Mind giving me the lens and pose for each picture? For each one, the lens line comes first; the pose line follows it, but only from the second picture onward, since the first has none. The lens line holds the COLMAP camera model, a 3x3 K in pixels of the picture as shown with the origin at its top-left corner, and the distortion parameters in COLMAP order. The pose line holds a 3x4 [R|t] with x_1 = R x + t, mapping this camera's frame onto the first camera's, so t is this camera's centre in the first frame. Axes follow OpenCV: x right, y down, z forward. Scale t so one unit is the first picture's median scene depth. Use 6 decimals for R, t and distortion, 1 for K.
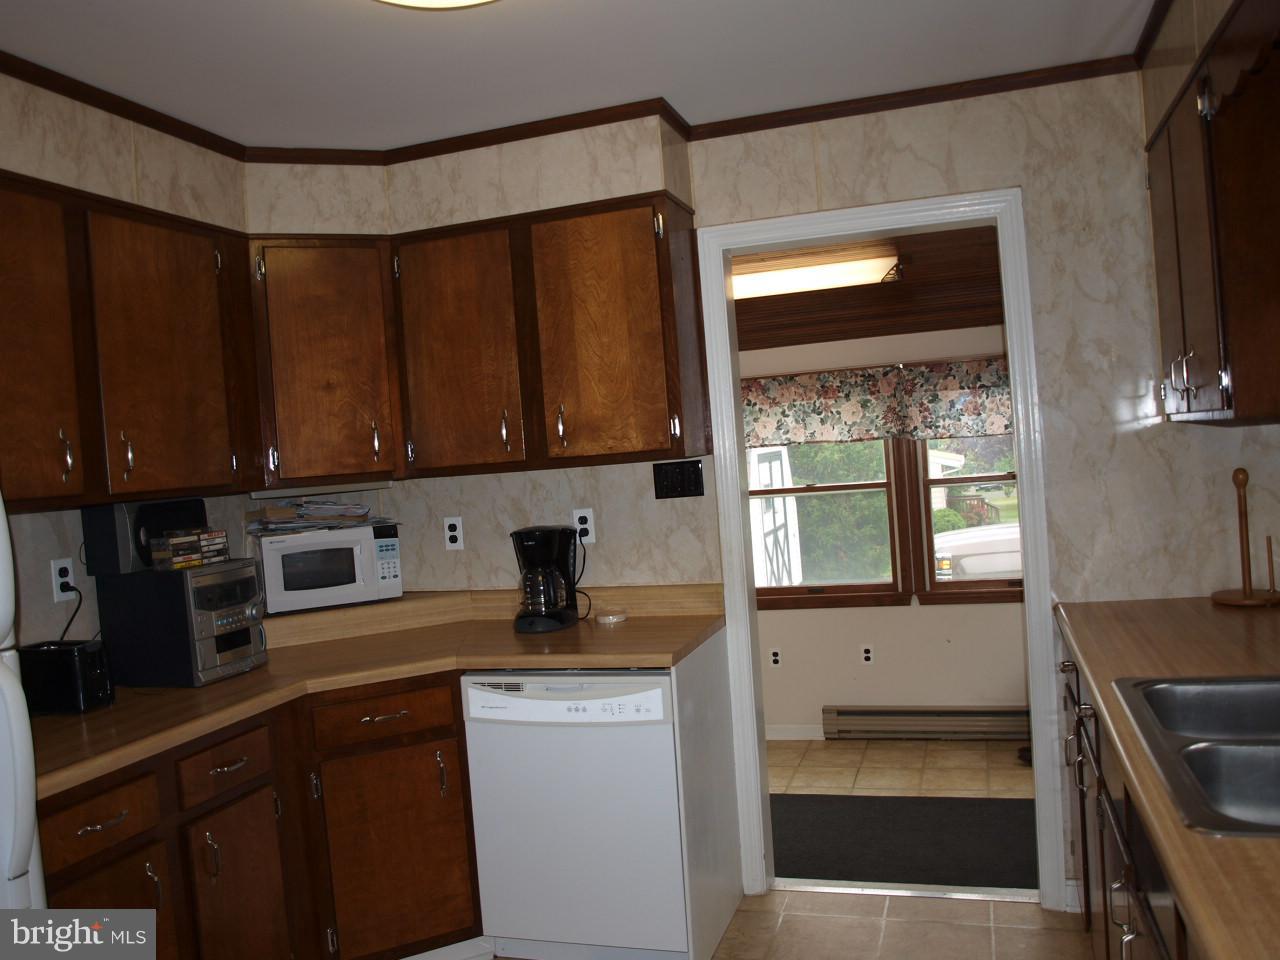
lens RADIAL K [[1043.6, 0, 640.0], [0, 1043.6, 480.0], [0, 0, 1]] dist [-0.082248, 0.007274]
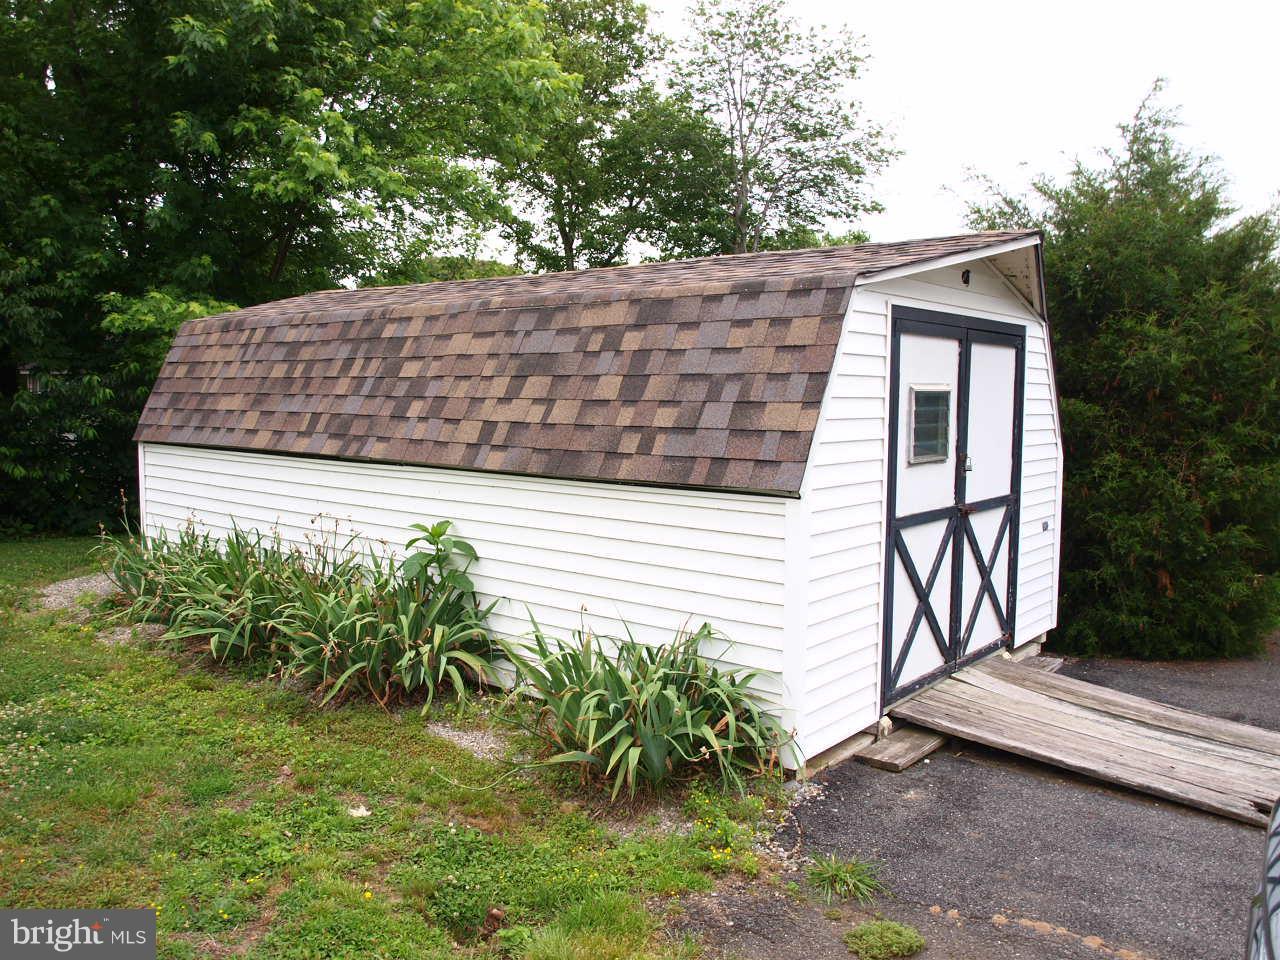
lens RADIAL K [[1043.6, 0, 640.0], [0, 1043.6, 480.0], [0, 0, 1]] dist [-0.082248, 0.007274]
pose [[0.920522, 0.121084, -0.371455, 0.145726], [-0.094296, 0.991511, 0.089528, 0.010212], [0.379142, -0.047386, 0.924125, 0.514339]]
